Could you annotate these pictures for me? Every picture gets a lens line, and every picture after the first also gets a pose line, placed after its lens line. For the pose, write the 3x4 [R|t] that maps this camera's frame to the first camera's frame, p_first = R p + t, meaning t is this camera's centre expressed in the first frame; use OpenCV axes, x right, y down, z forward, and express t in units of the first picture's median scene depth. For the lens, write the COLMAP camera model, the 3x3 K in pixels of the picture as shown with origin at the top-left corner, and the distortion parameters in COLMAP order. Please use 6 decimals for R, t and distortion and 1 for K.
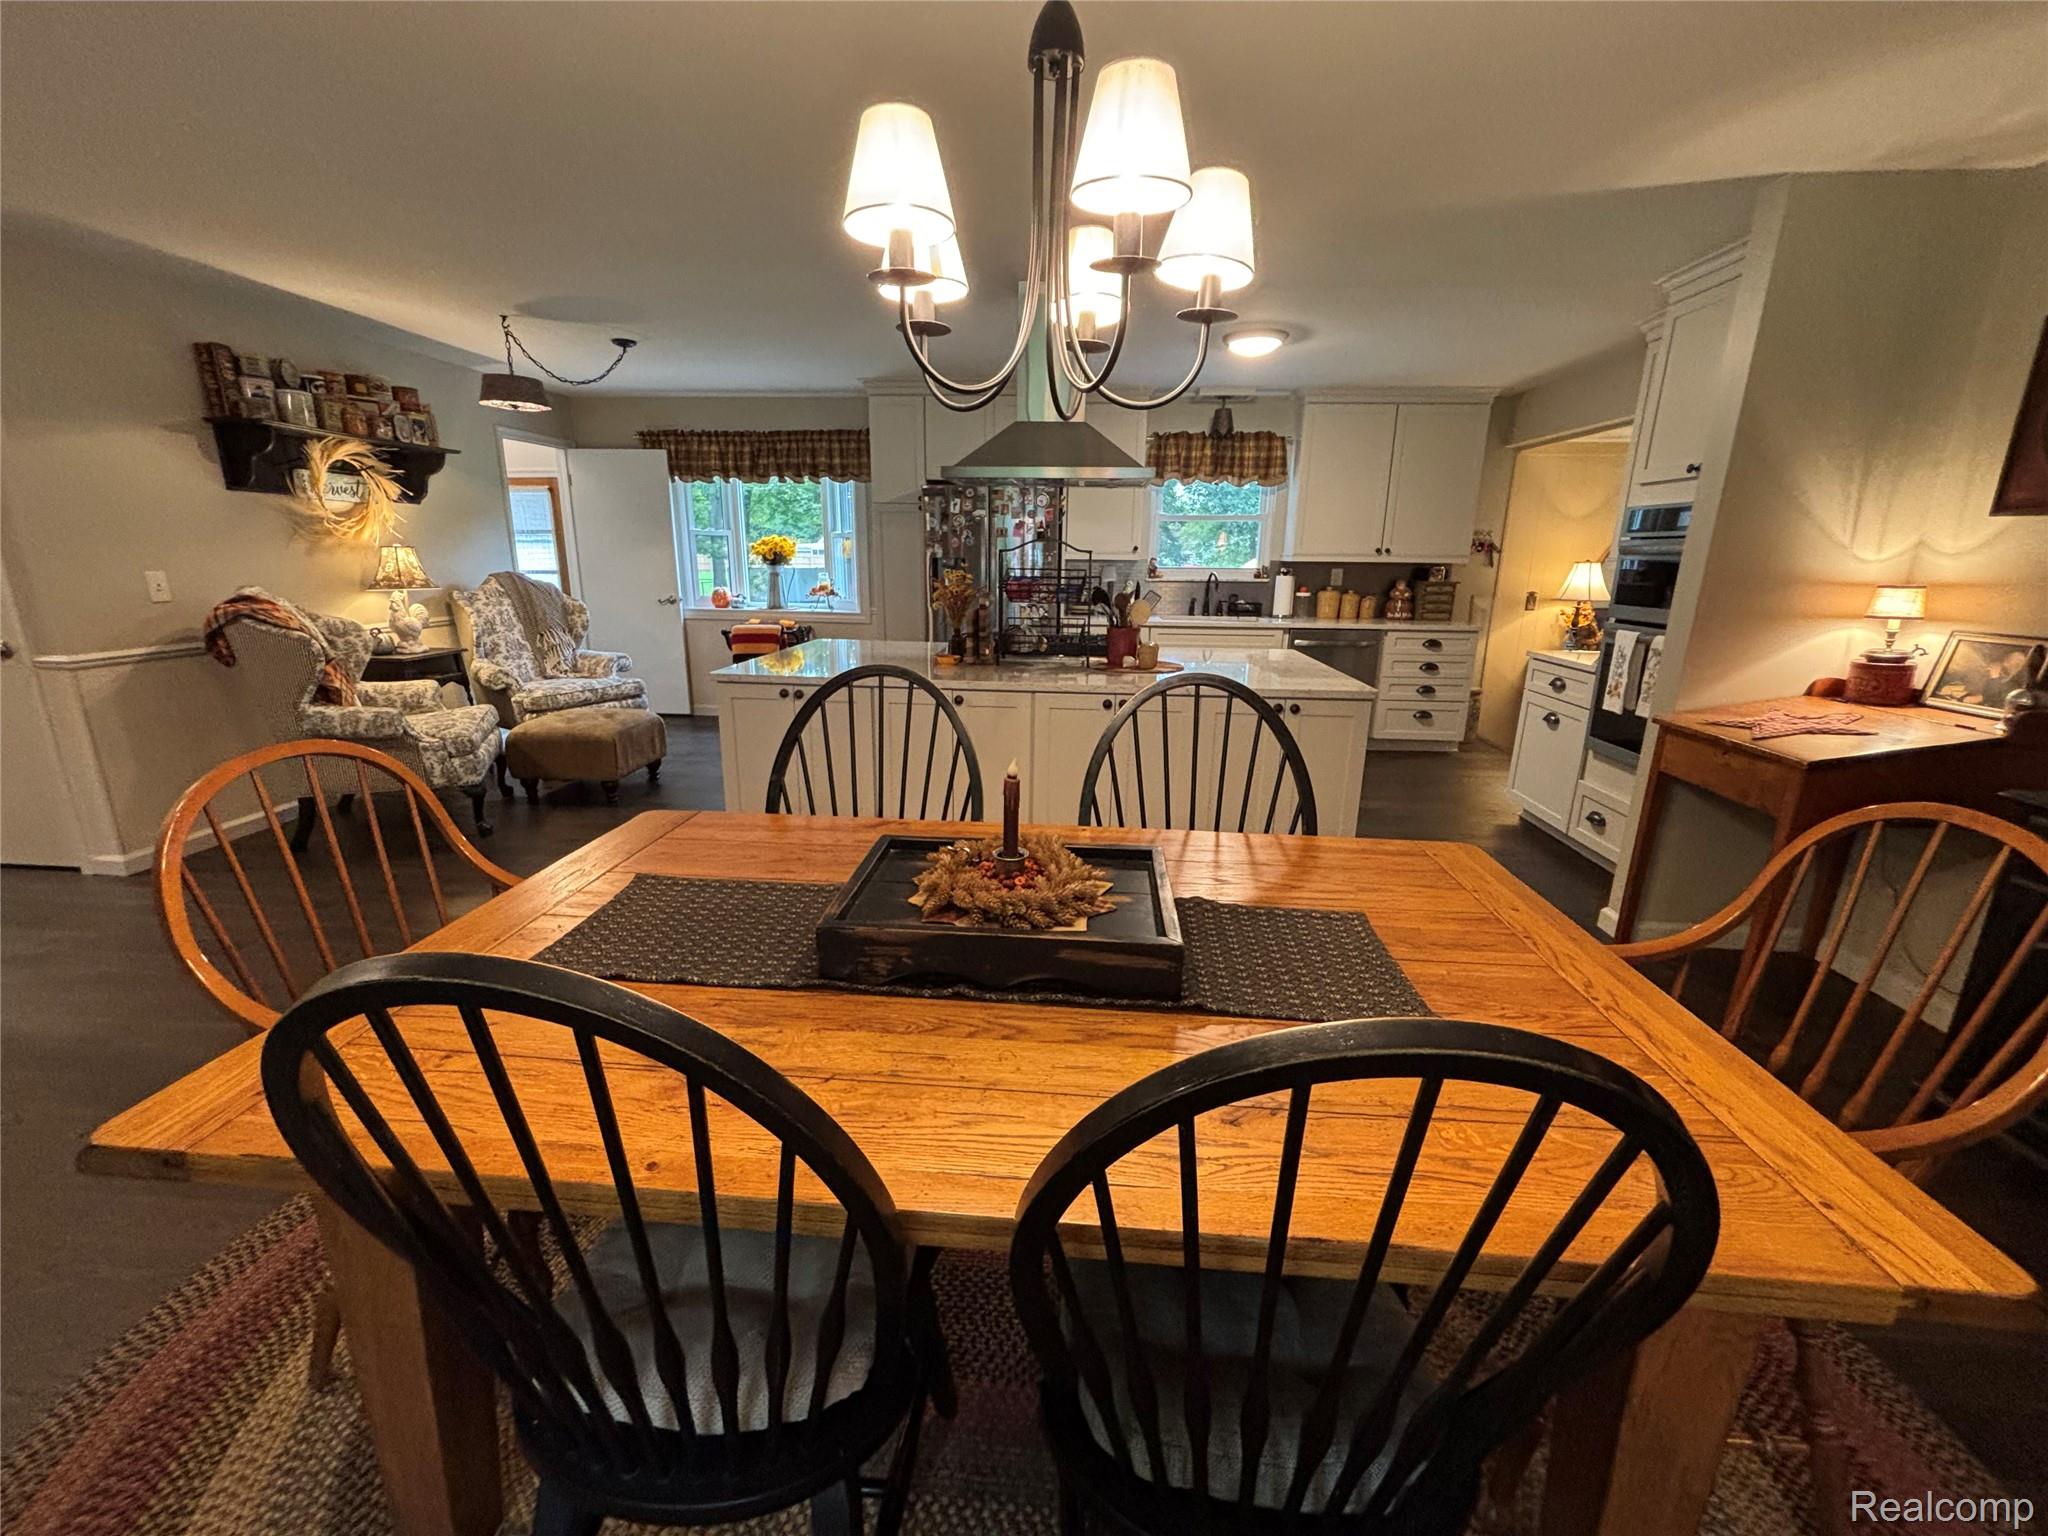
lens RADIAL K [[832.9, 0, 1024.0], [0, 832.9, 768.0], [0, 0, 1]] dist [-0.007180, -0.000209]
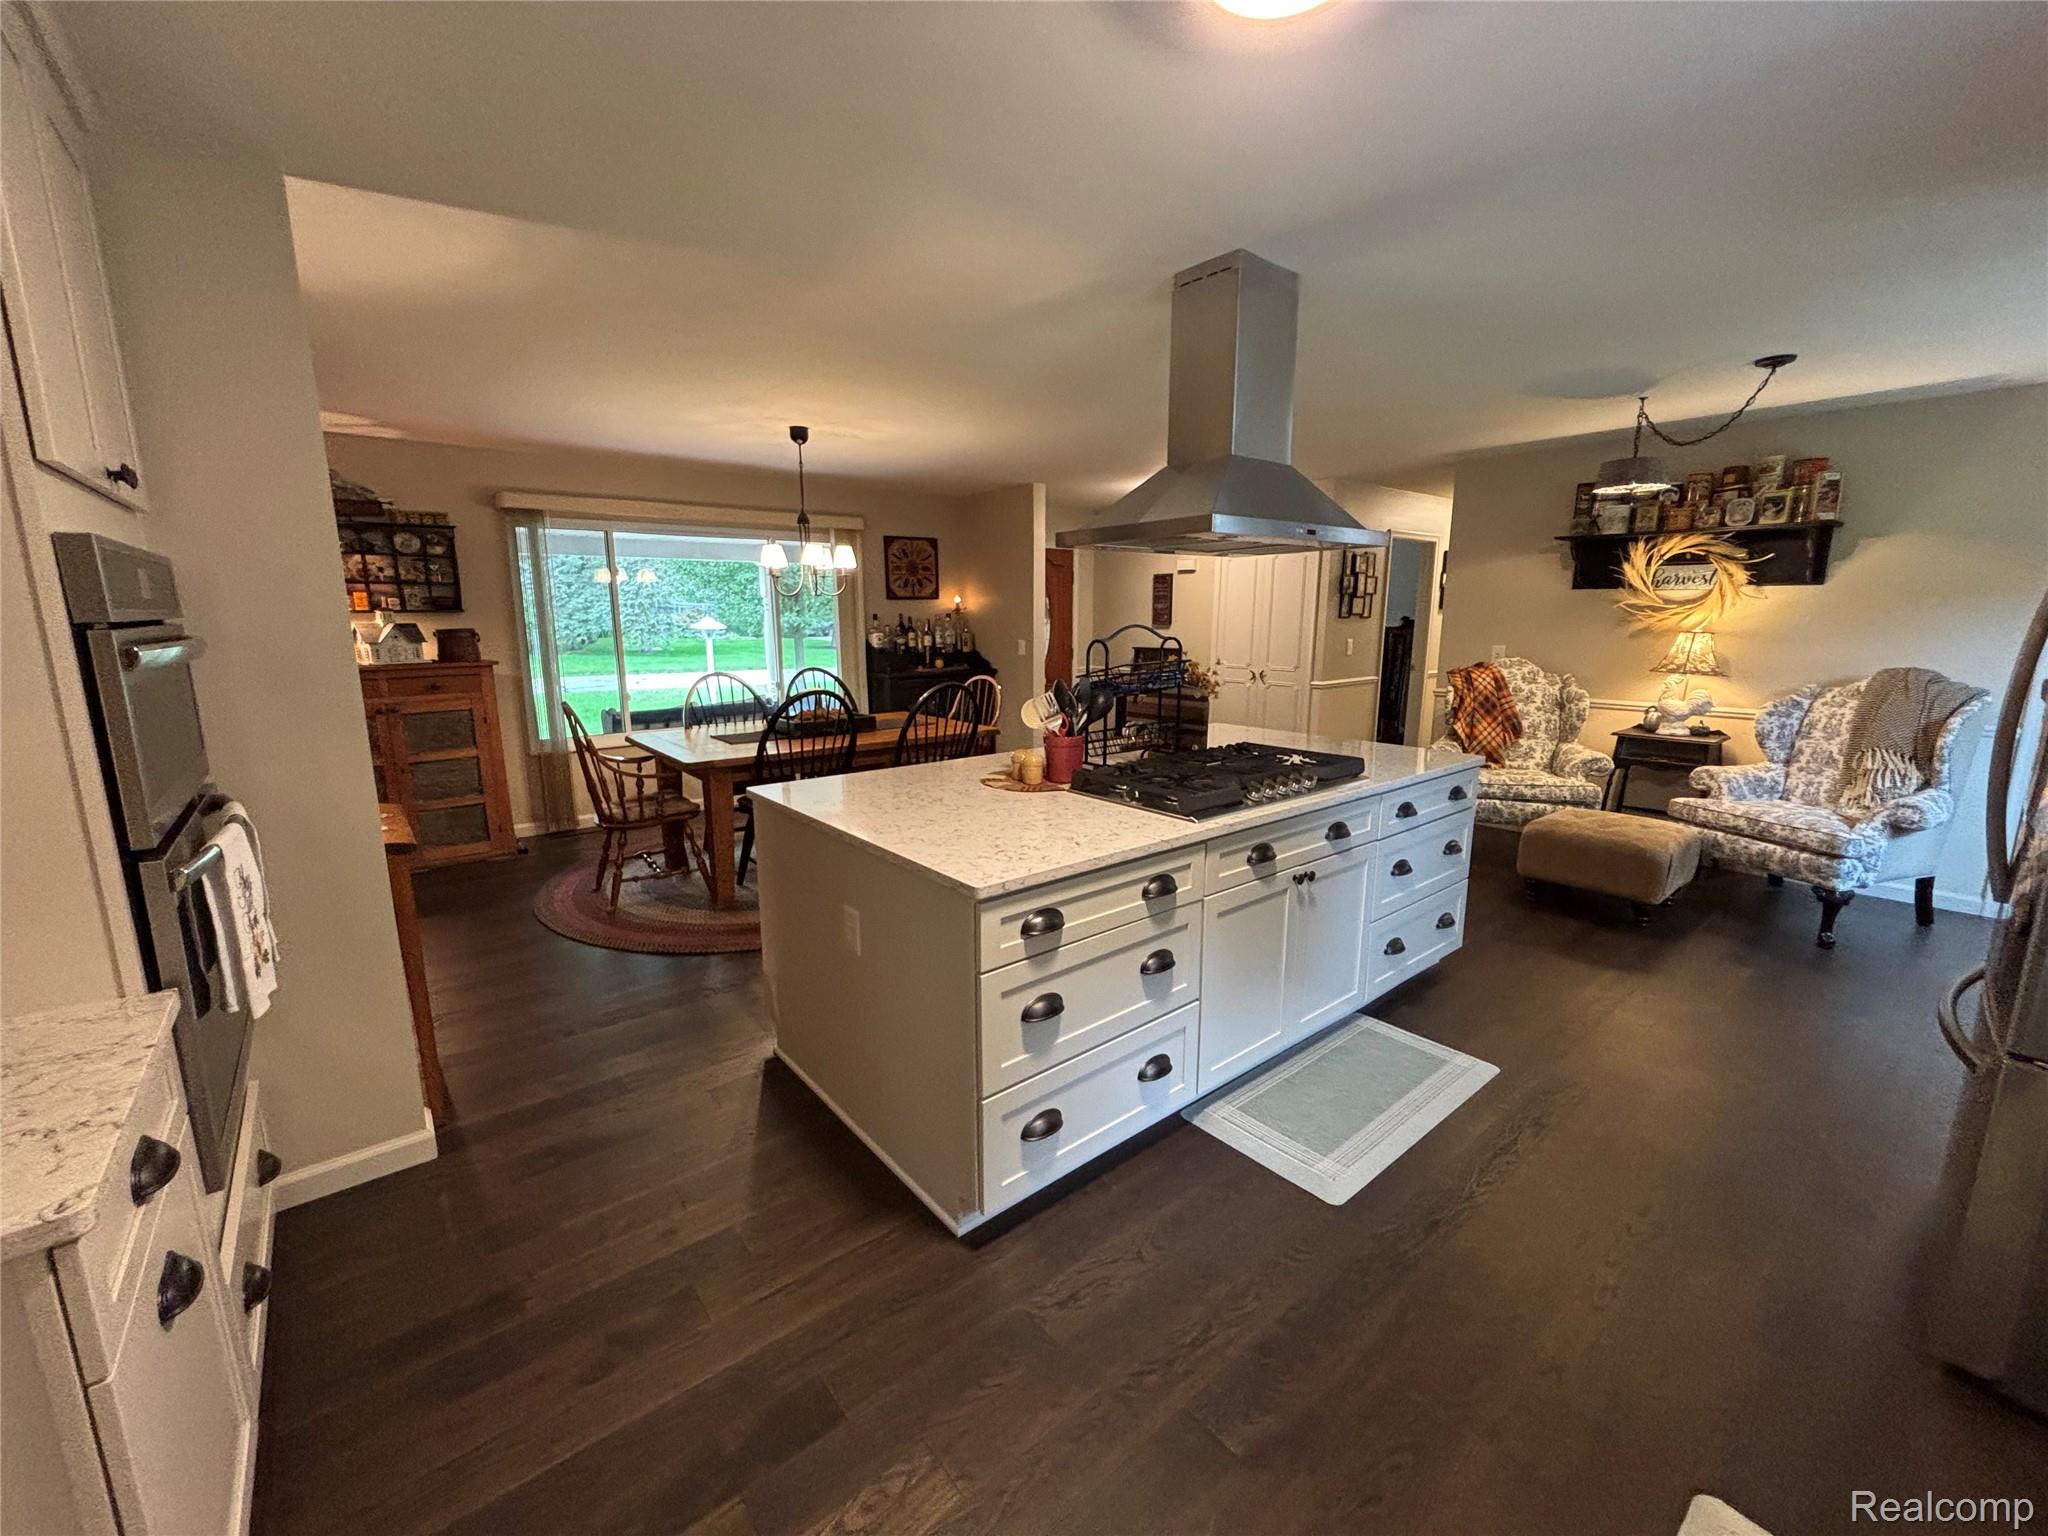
lens RADIAL K [[832.9, 0, 1024.0], [0, 832.9, 768.0], [0, 0, 1]] dist [-0.007180, -0.000209]
pose [[-0.720290, 0.109442, -0.684986, 0.536382], [-0.191820, 0.917545, 0.348305, -0.310494], [0.666624, 0.382274, -0.639905, 1.165233]]
